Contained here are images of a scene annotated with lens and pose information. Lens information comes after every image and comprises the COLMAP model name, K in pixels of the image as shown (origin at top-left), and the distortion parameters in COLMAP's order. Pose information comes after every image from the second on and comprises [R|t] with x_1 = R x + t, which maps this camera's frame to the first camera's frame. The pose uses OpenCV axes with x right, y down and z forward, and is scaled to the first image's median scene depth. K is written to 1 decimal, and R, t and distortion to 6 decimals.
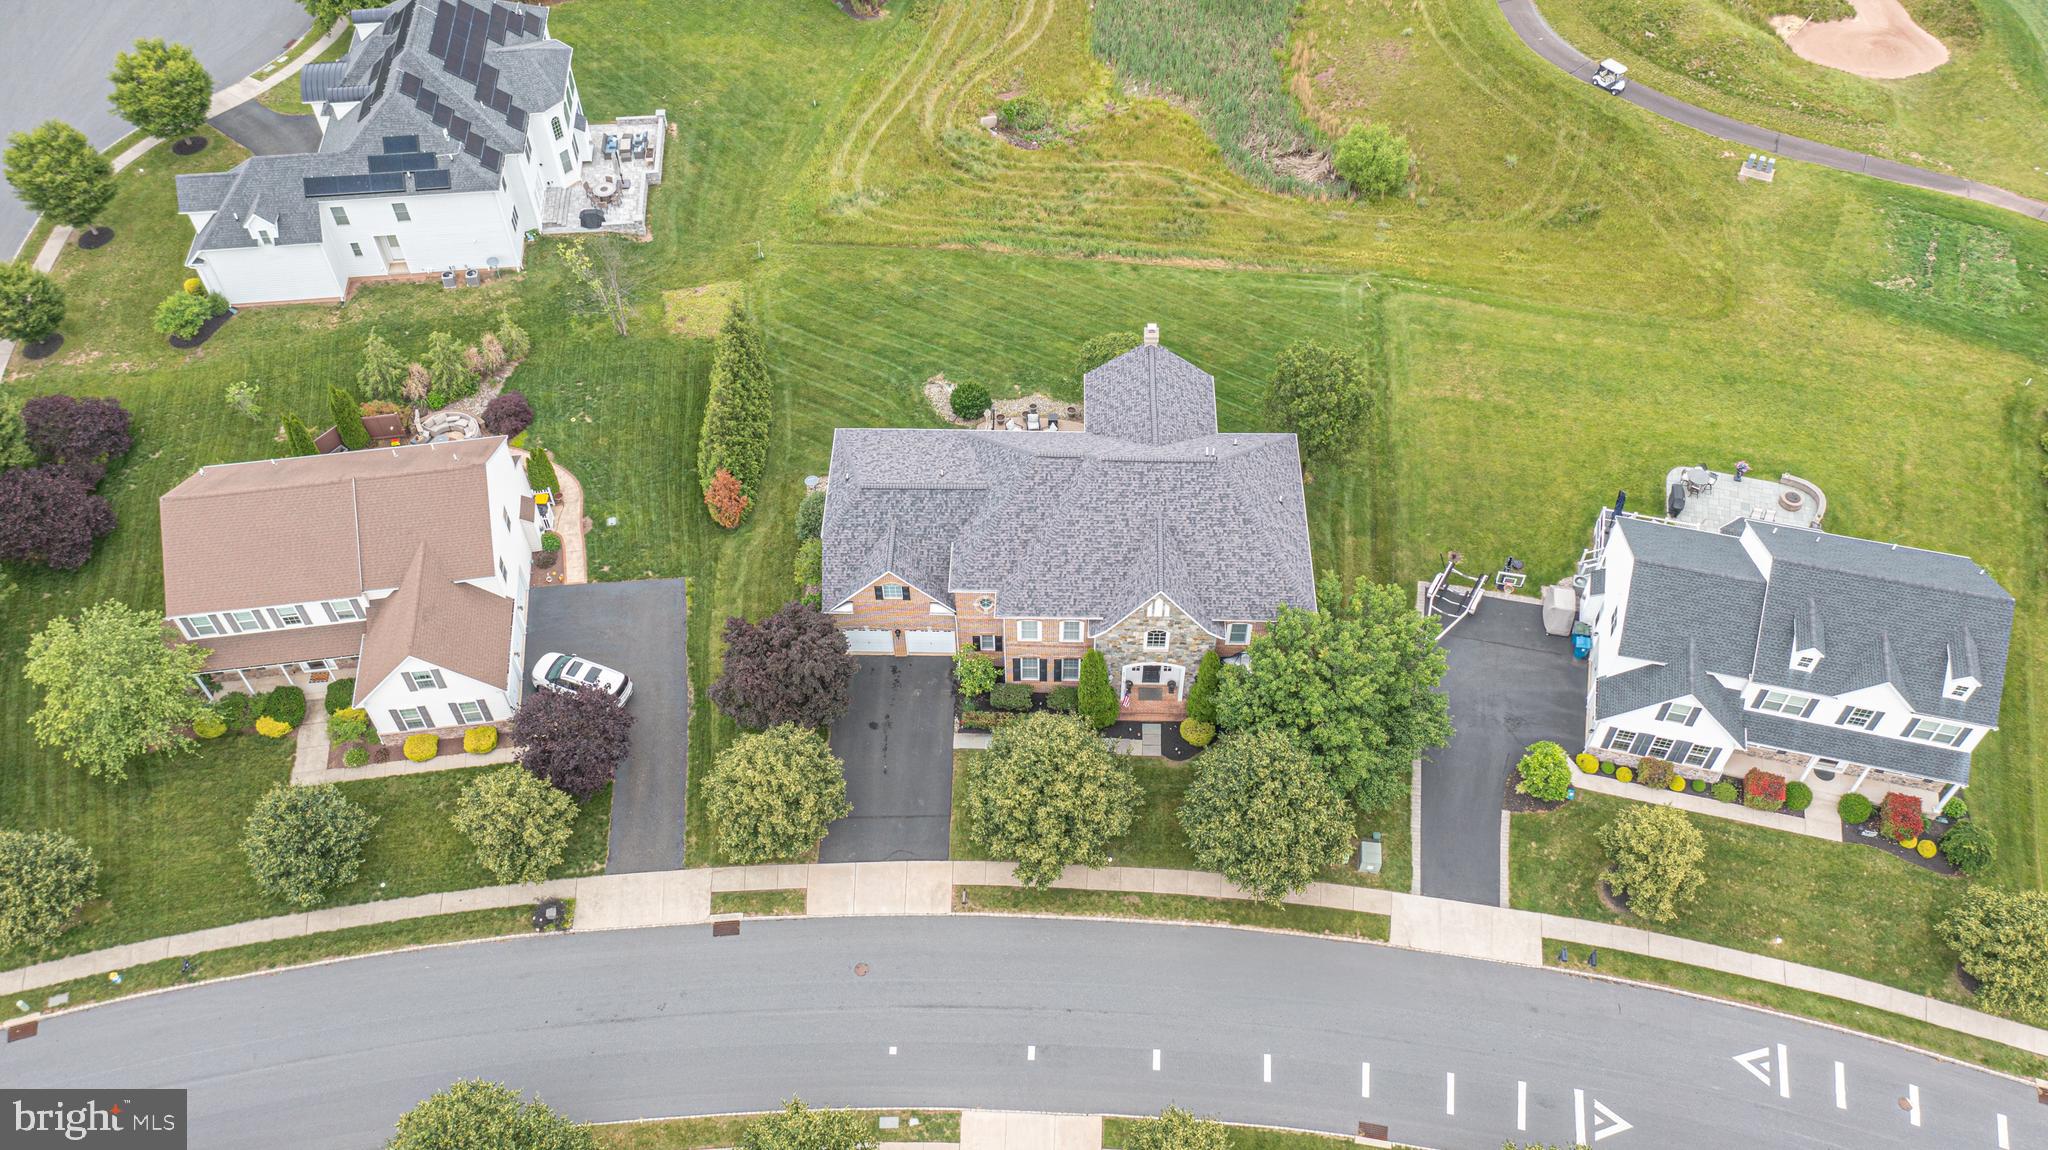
lens RADIAL K [[1632.2, 0, 1022.7], [0, 1632.2, 547.1], [0, 0, 1]] dist [-0.010370, 0.007860]
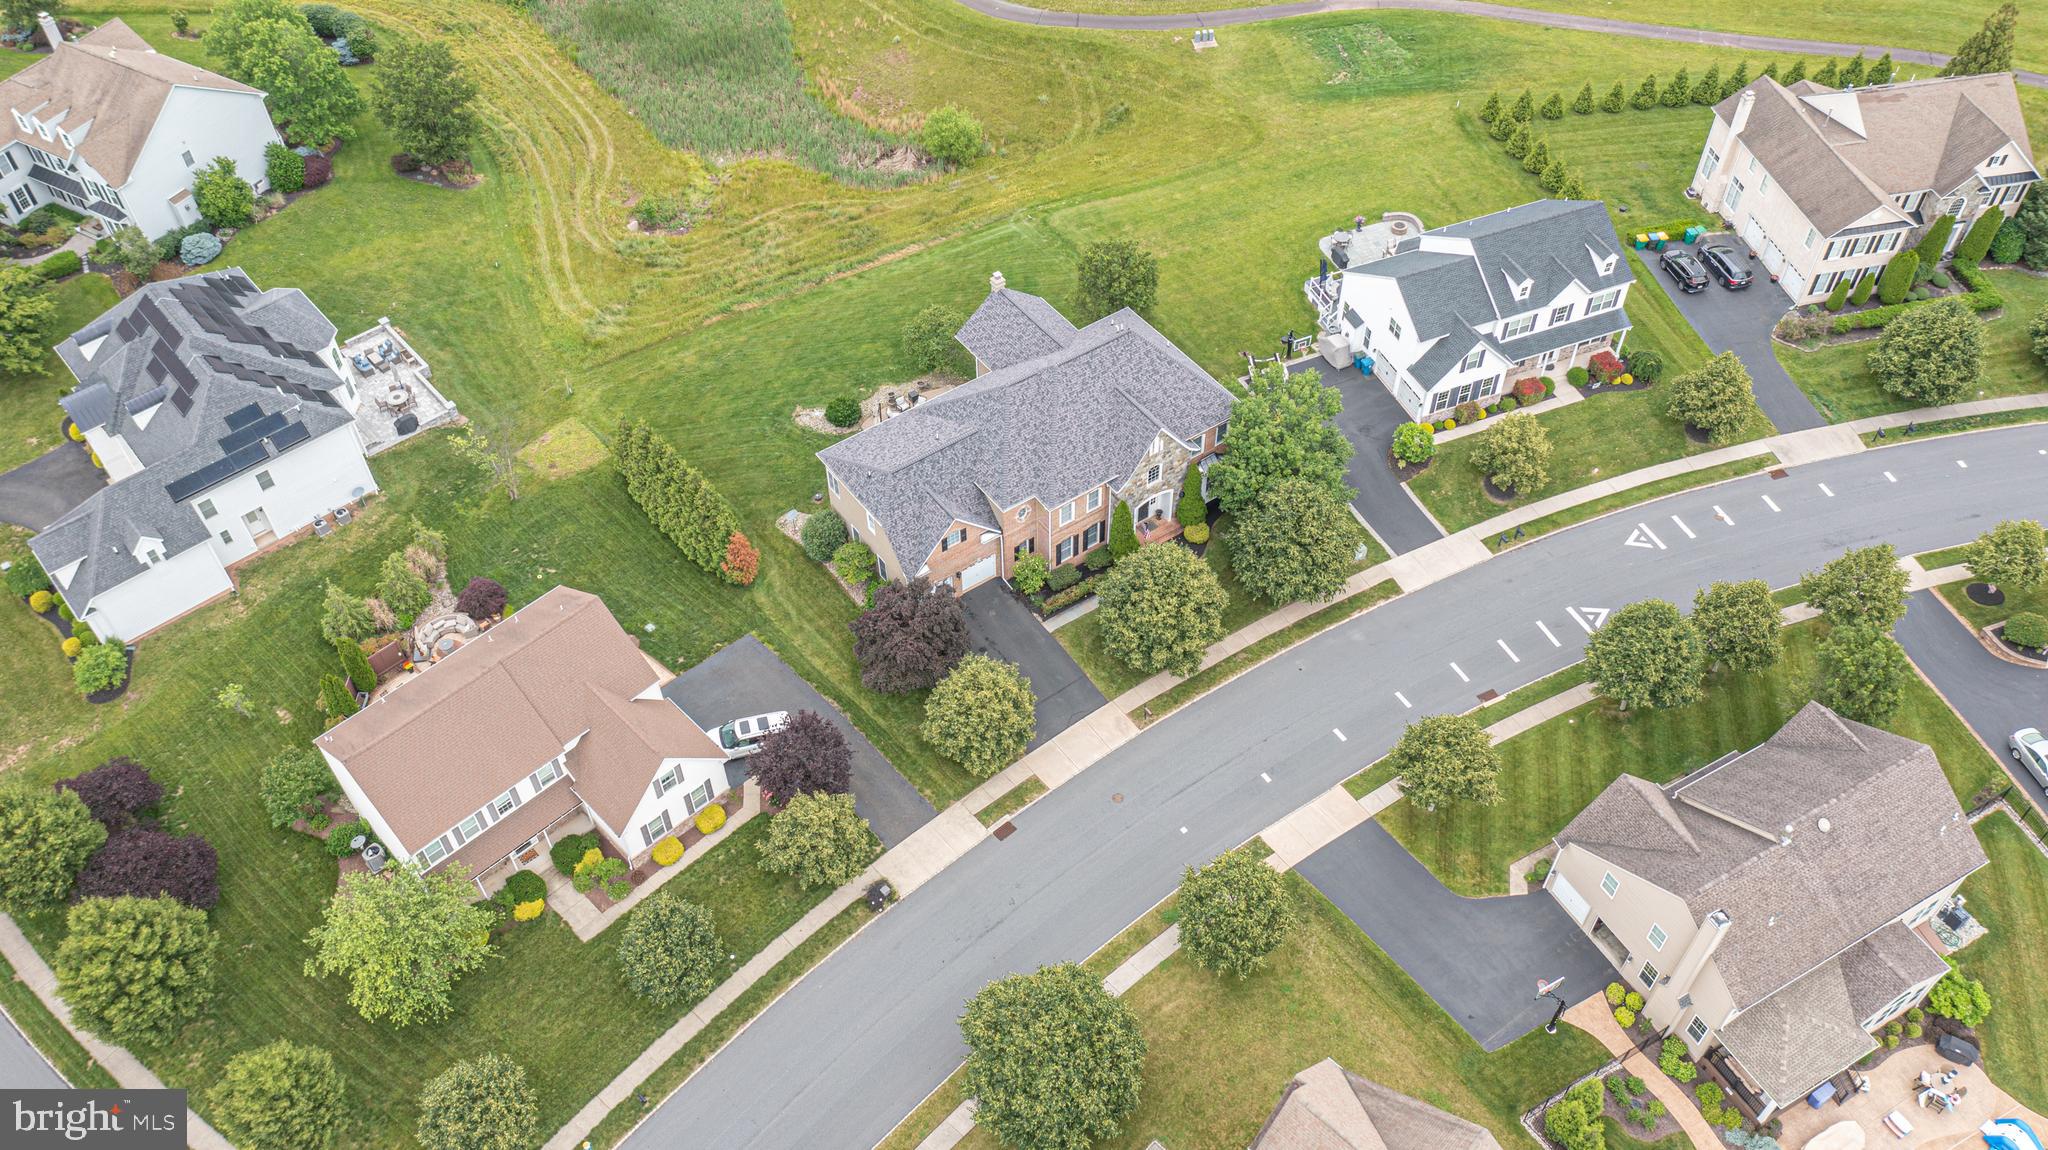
lens RADIAL K [[1653.7, 0, 1020.7], [0, 1653.7, 512.5], [0, 0, 1]] dist [0.002034, 0.003731]
pose [[0.805732, -0.429520, 0.407810, -0.526456], [0.457343, 0.888699, 0.032412, -0.007257], [-0.376343, 0.160394, 0.912491, -0.138486]]
